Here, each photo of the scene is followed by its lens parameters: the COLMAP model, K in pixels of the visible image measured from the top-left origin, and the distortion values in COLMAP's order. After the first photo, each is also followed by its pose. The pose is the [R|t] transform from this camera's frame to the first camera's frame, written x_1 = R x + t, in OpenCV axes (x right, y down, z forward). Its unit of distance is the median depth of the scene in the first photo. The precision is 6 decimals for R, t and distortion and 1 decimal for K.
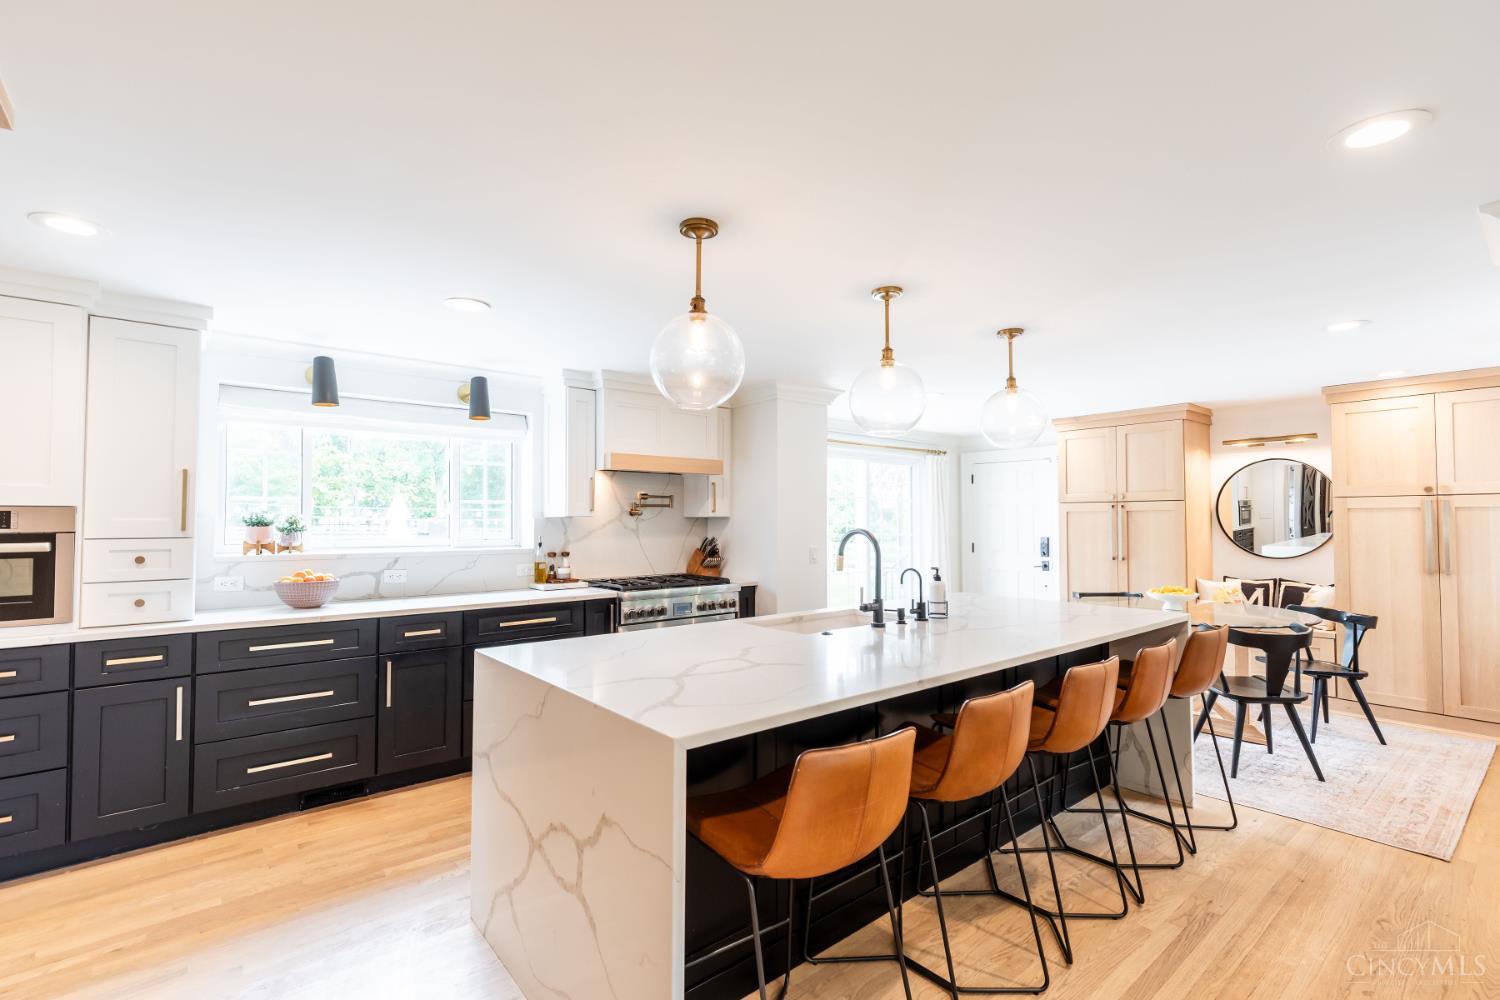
lens RADIAL K [[670.5, 0, 745.0], [0, 670.5, 503.8], [0, 0, 1]] dist [0.005786, -0.000328]
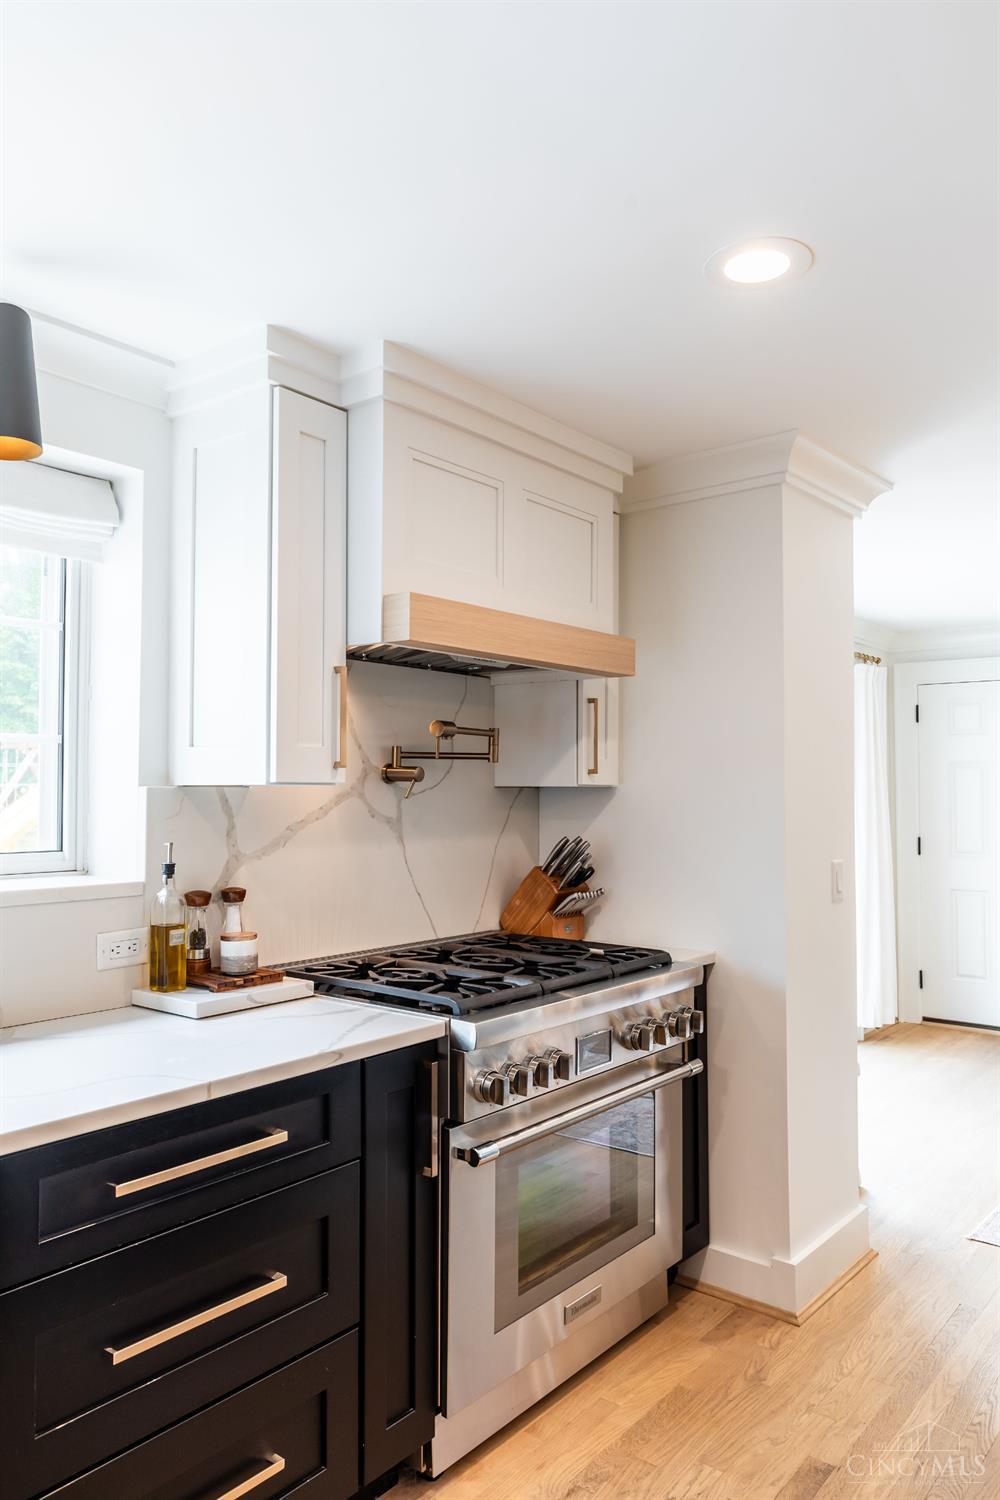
lens RADIAL K [[1059.3, 0, 500.0], [0, 1059.3, 750.0], [0, 0, 1]] dist [0.000575, -0.005095]
pose [[0.979090, 0.011489, 0.203104, -0.243563], [-0.008992, 0.999872, -0.013214, 0.007755], [-0.203230, 0.011112, 0.979068, 0.447019]]
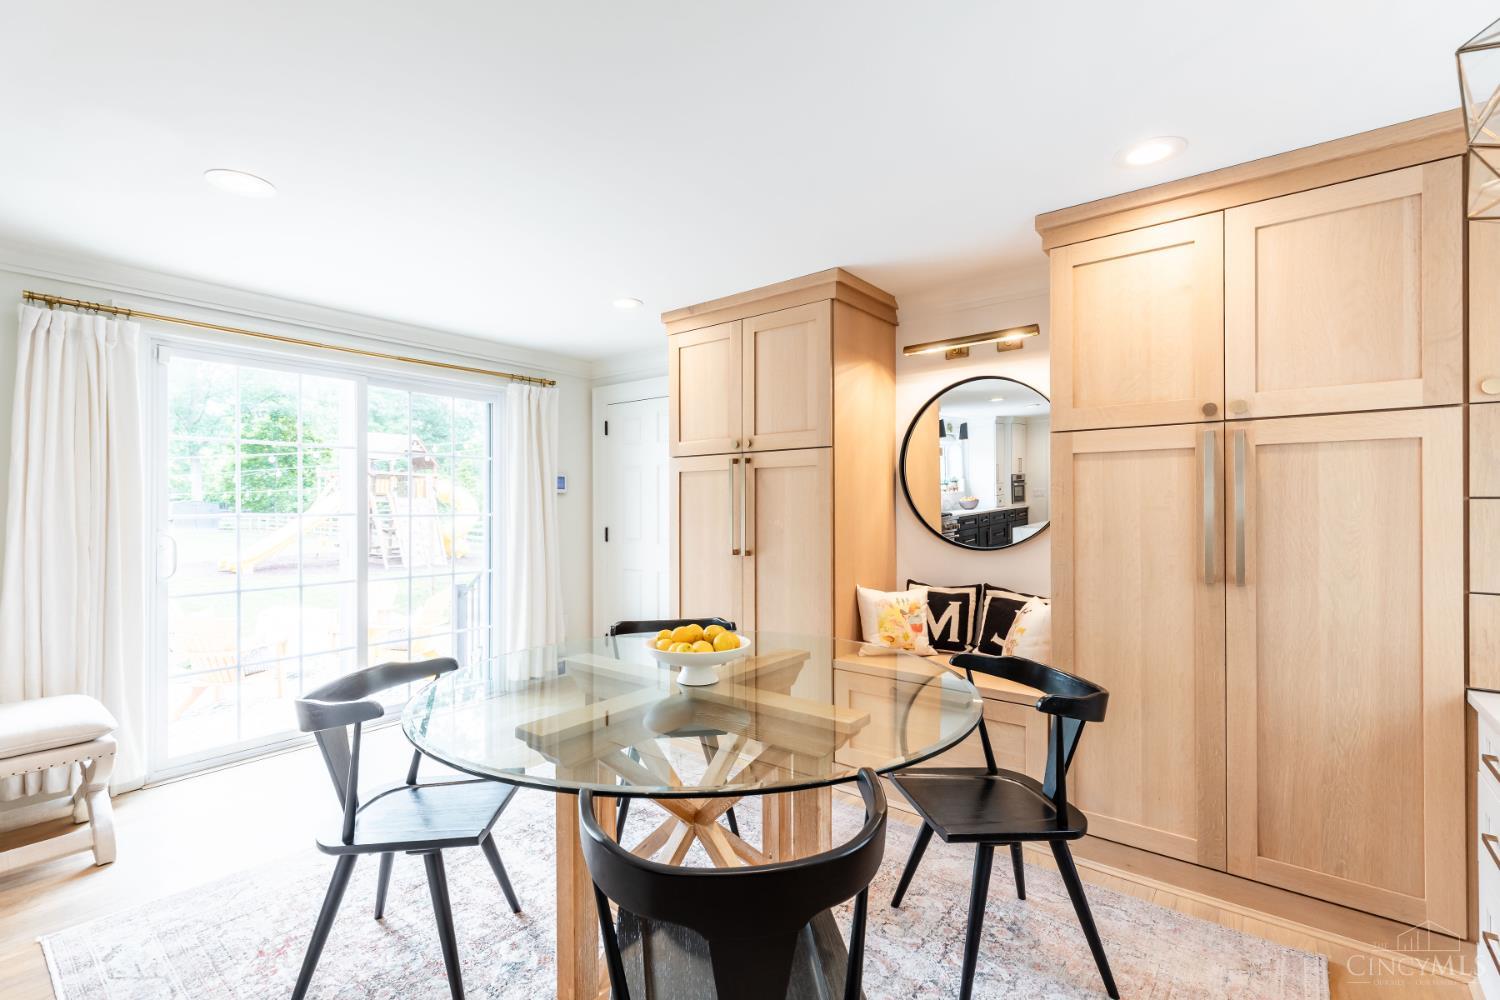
lens RADIAL K [[667.3, 0, 746.7], [0, 667.3, 505.3], [0, 0, 1]] dist [0.001975, -0.000423]
pose [[0.978951, -0.002764, 0.204076, 0.578598], [-0.002574, 0.999662, 0.025886, 0.035042], [-0.204078, -0.025867, 0.978613, 0.585029]]
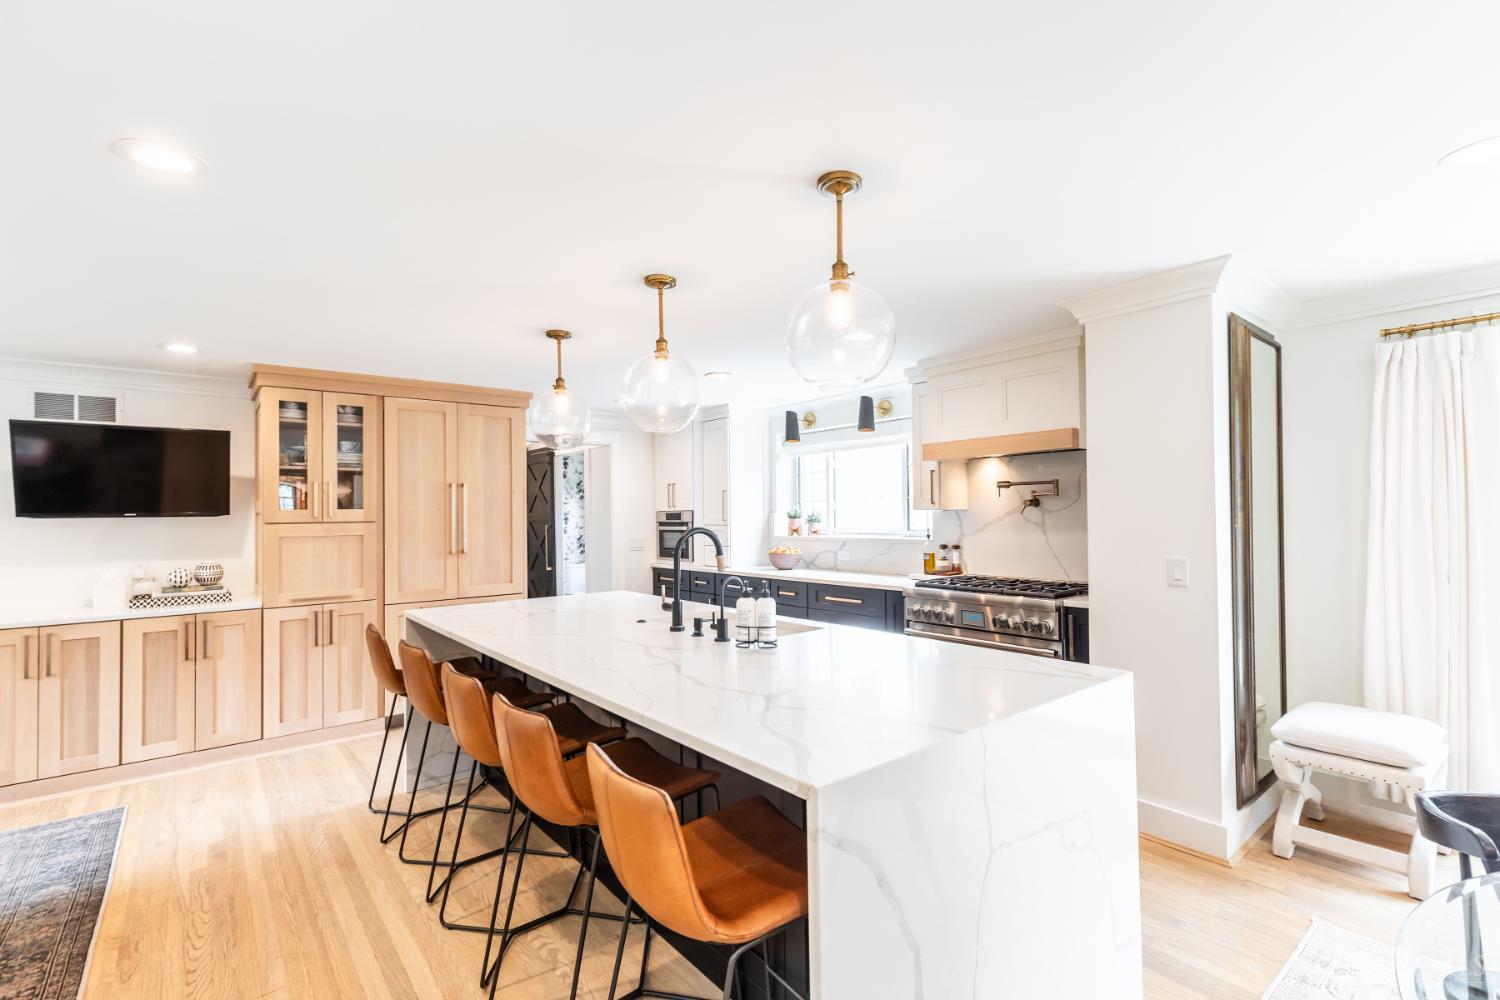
lens RADIAL K [[670.5, 0, 745.0], [0, 670.5, 503.8], [0, 0, 1]] dist [0.005786, -0.000328]
pose [[-0.004967, -0.015099, -0.999874, 0.721212], [0.039508, 0.999102, -0.015284, 0.013747], [0.999207, -0.039579, -0.004366, 0.689988]]
